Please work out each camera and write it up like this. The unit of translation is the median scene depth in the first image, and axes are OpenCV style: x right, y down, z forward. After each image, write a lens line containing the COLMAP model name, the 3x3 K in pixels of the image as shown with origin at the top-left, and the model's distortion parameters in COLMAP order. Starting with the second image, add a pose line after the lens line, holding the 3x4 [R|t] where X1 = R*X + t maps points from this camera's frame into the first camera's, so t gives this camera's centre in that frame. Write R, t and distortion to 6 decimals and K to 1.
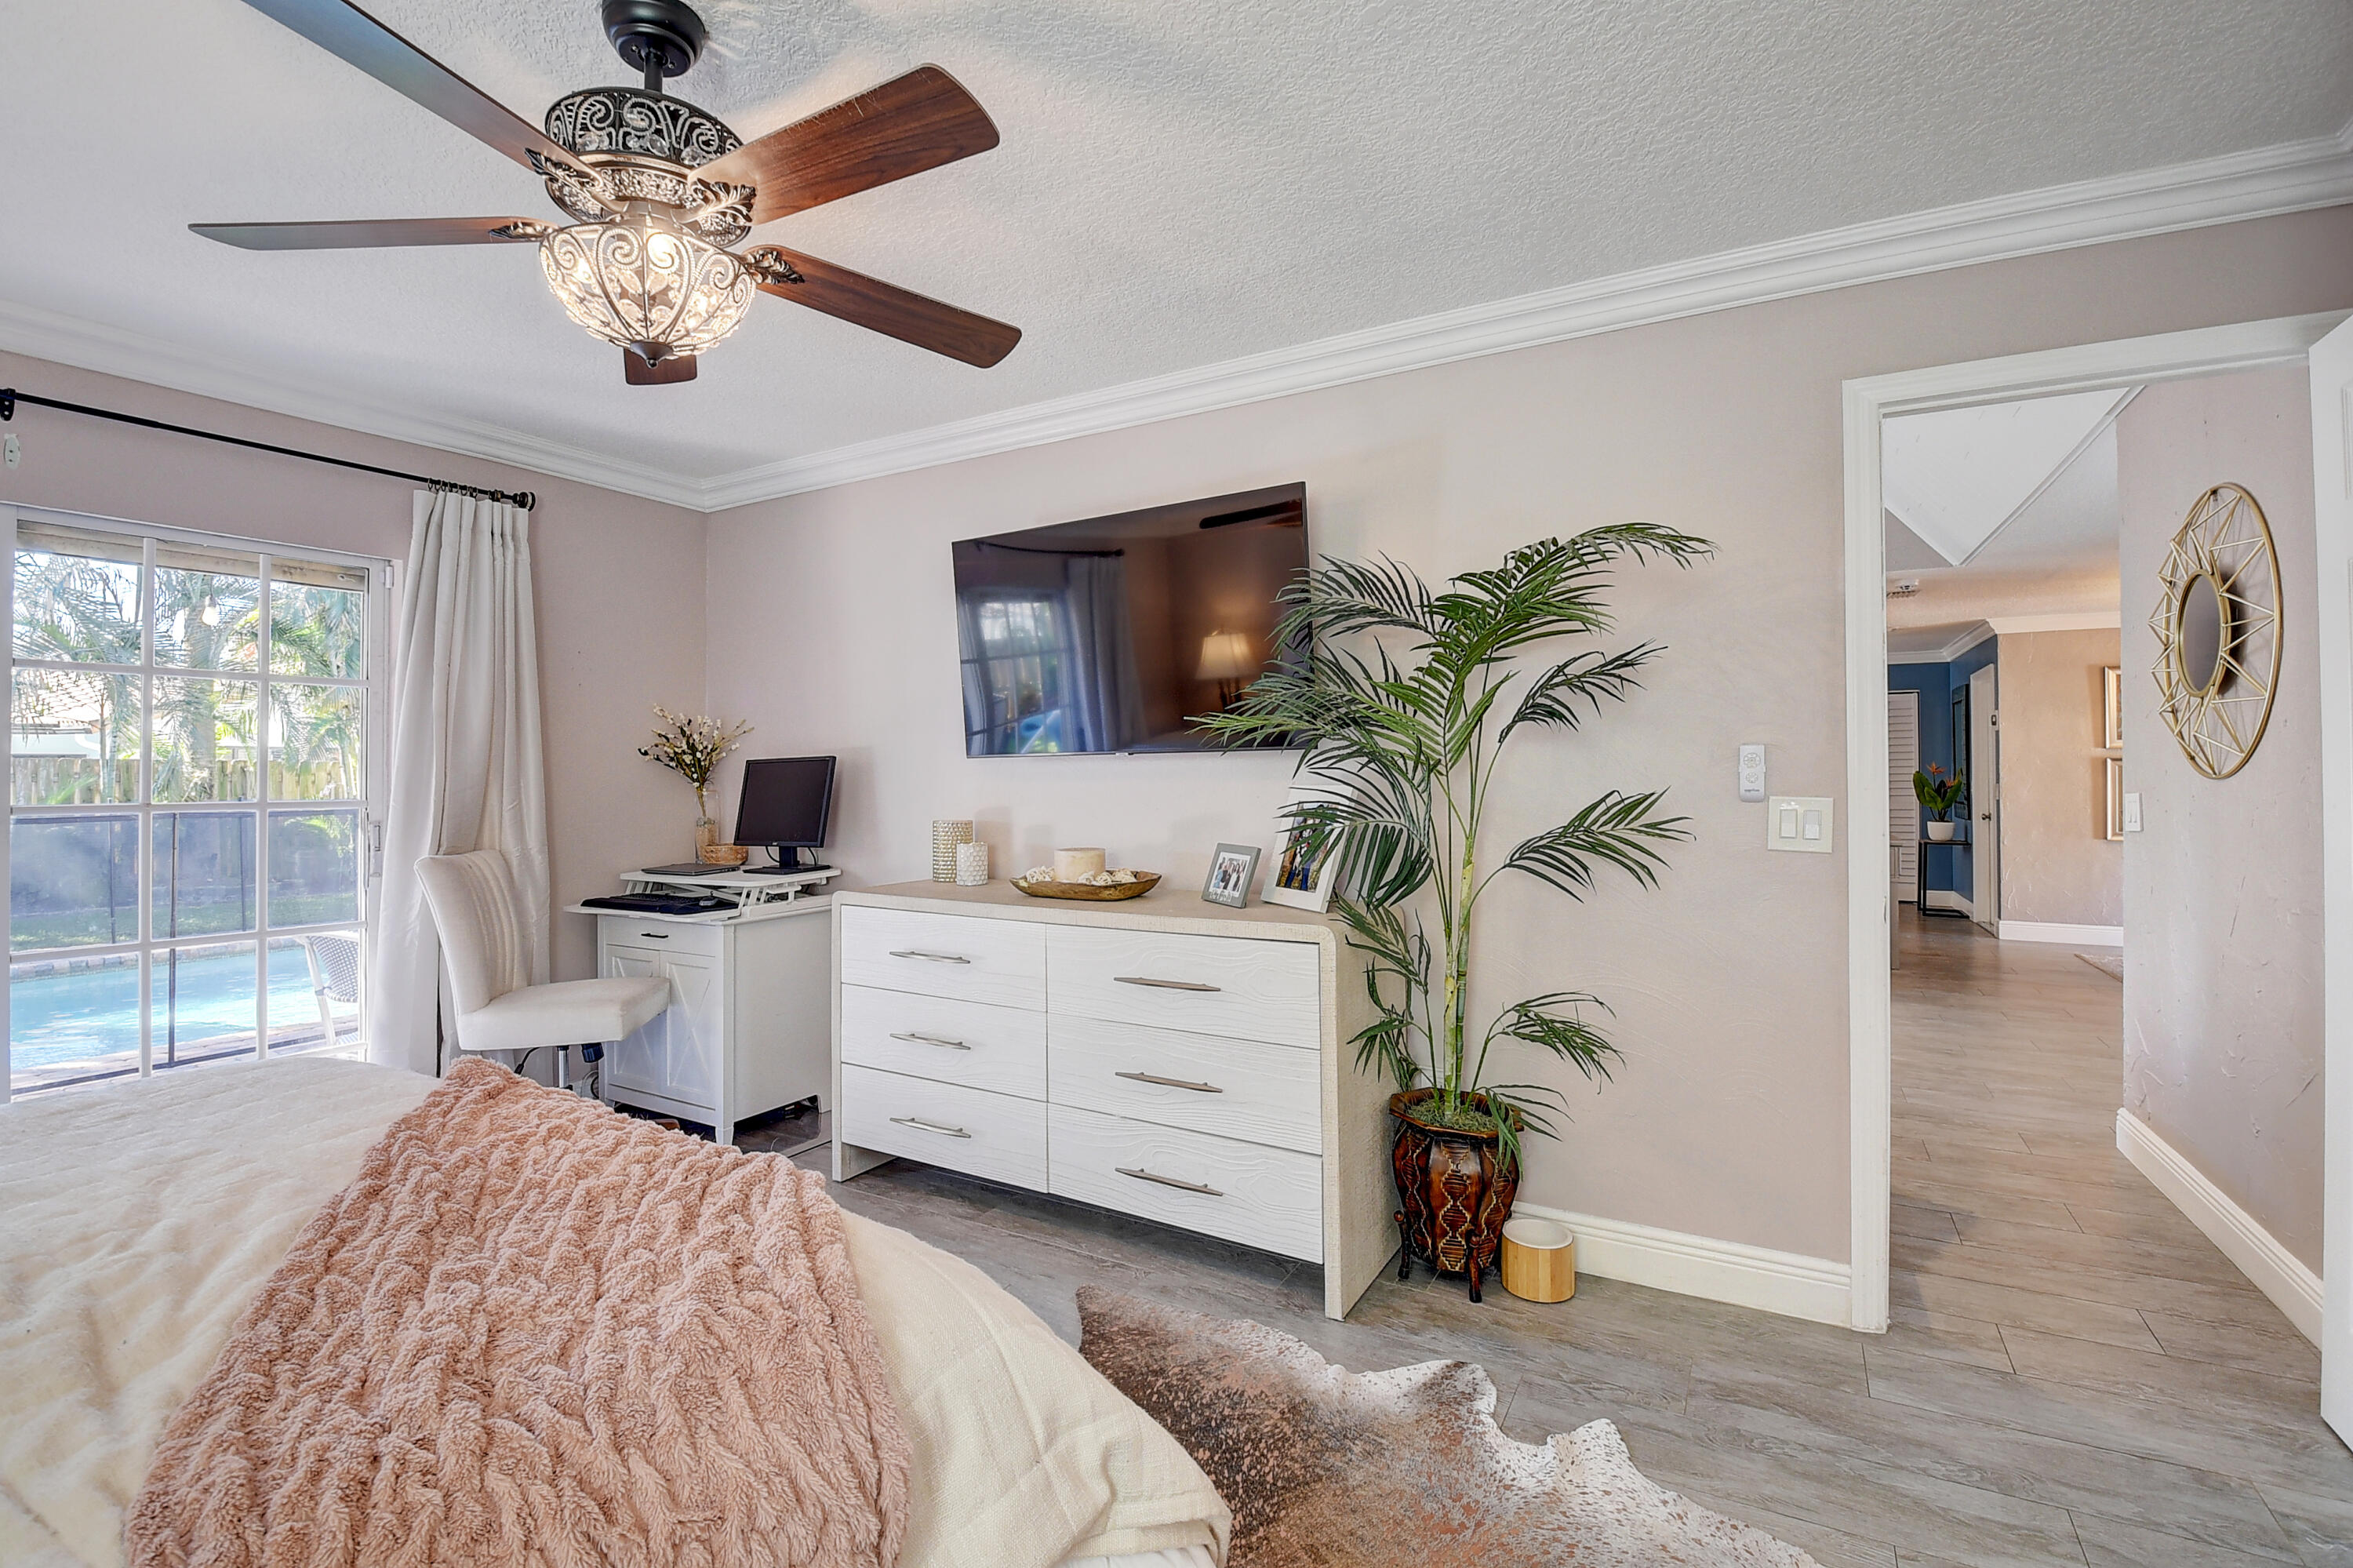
lens RADIAL K [[1034.6, 0, 1218.2], [0, 1034.6, 773.0], [0, 0, 1]] dist [0.000066, 0.000022]
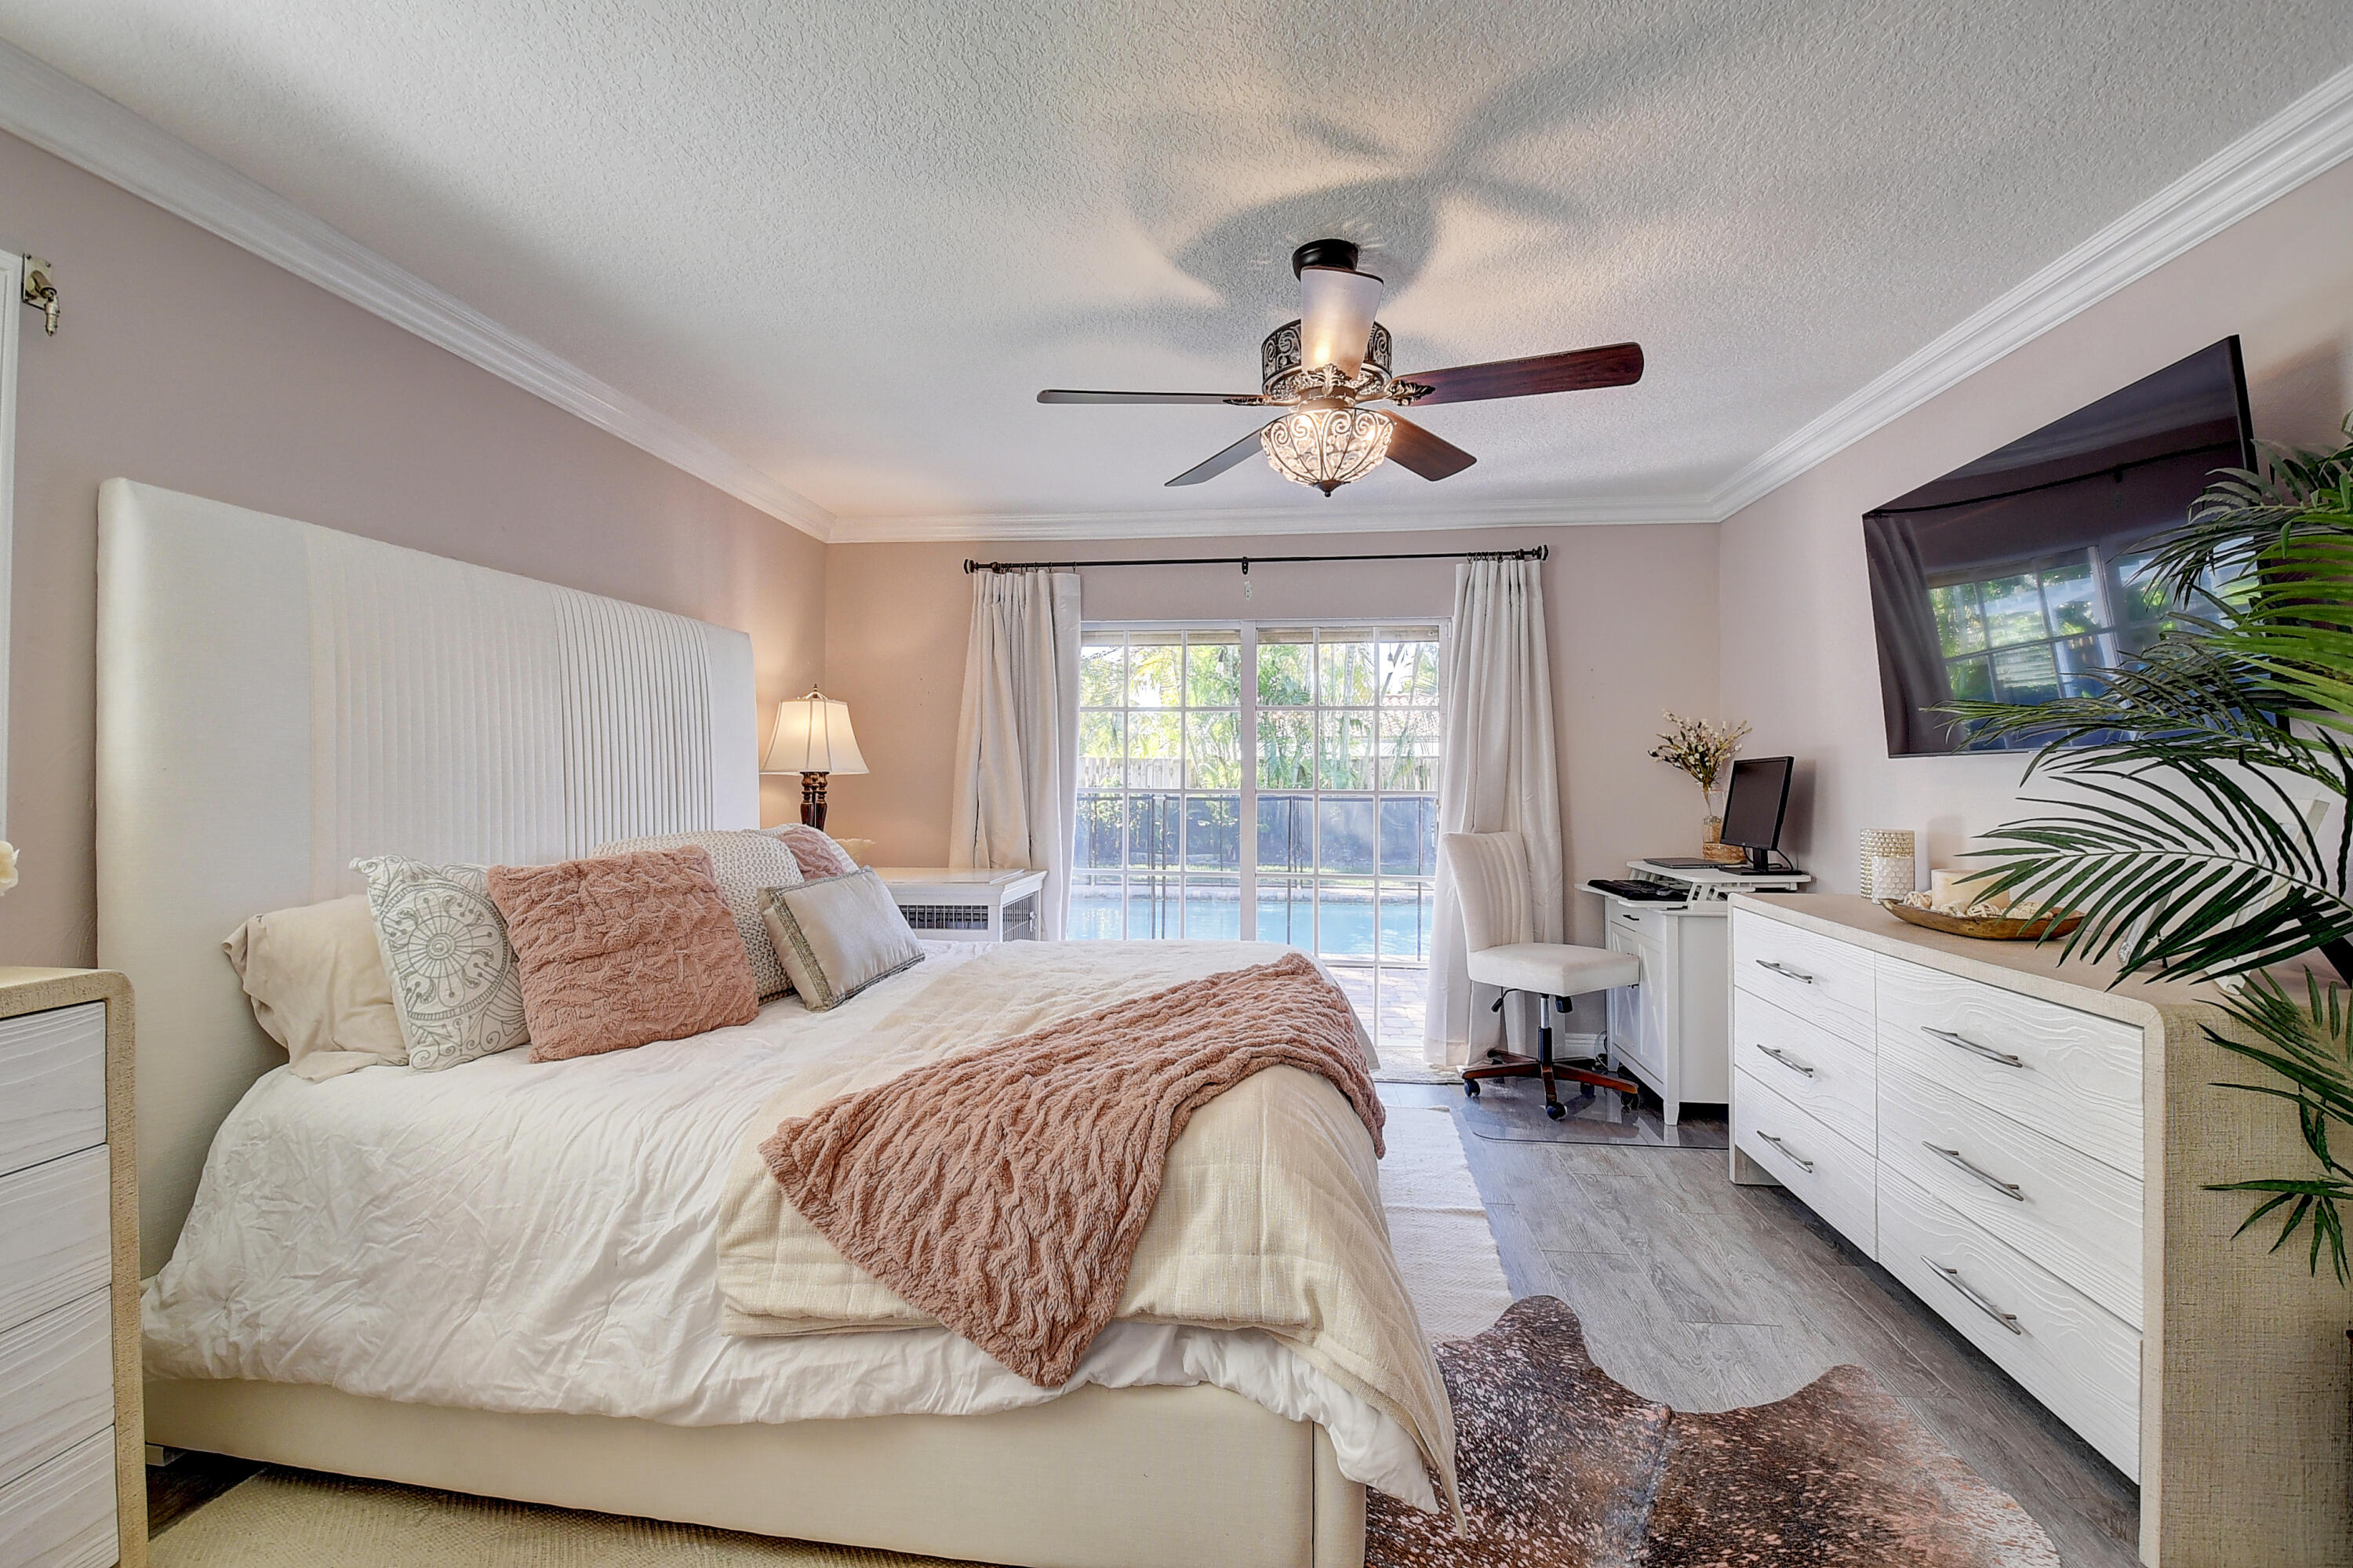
lens RADIAL K [[1050.7, 0, 1176.5], [0, 1050.7, 784.0], [0, 0, 1]] dist [0.009944, -0.021420]
pose [[0.411061, 0.017824, -0.911433, 0.322342], [-0.005708, 0.999840, 0.016979, -0.005020], [0.911590, -0.001777, 0.411097, 0.086352]]
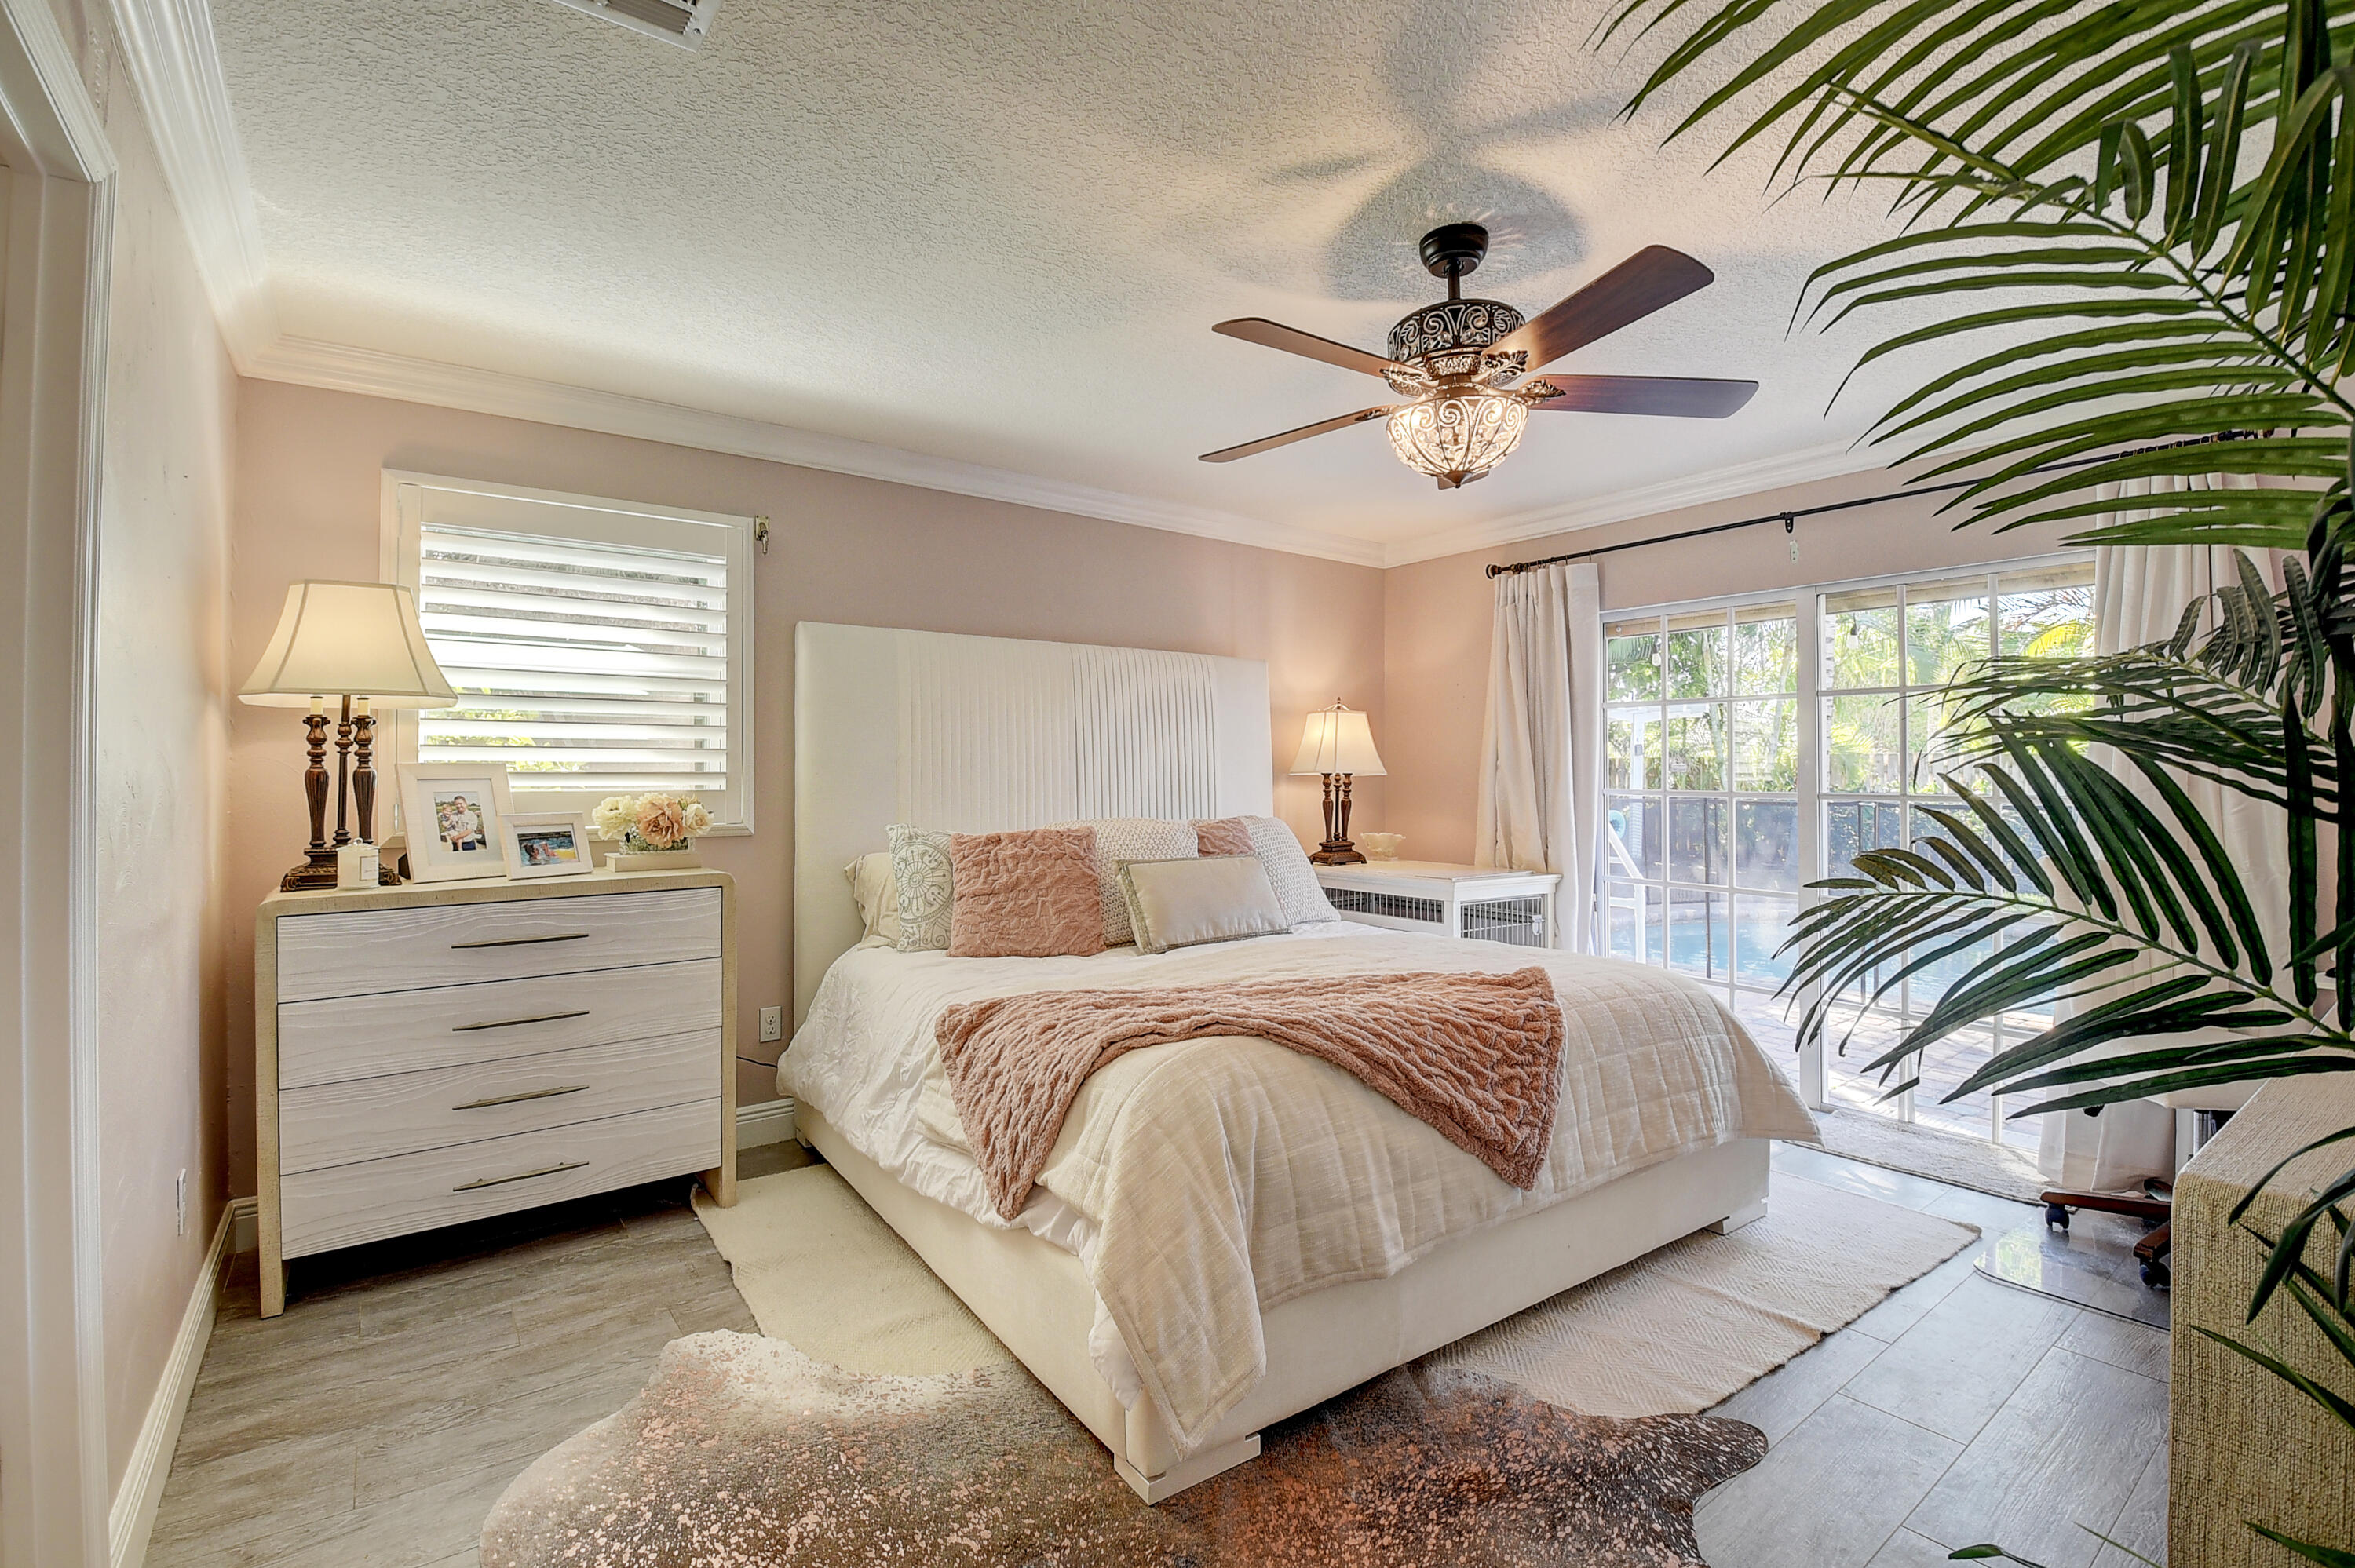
lens RADIAL K [[1067.2, 0, 1177.5], [0, 1067.2, 784.0], [0, 0, 1]] dist [0.002792, -0.030307]
pose [[-0.403623, 0.016673, -0.914774, 0.415003], [0.005177, 0.999860, 0.015940, -0.005313], [0.914911, 0.001698, -0.403652, 0.520891]]
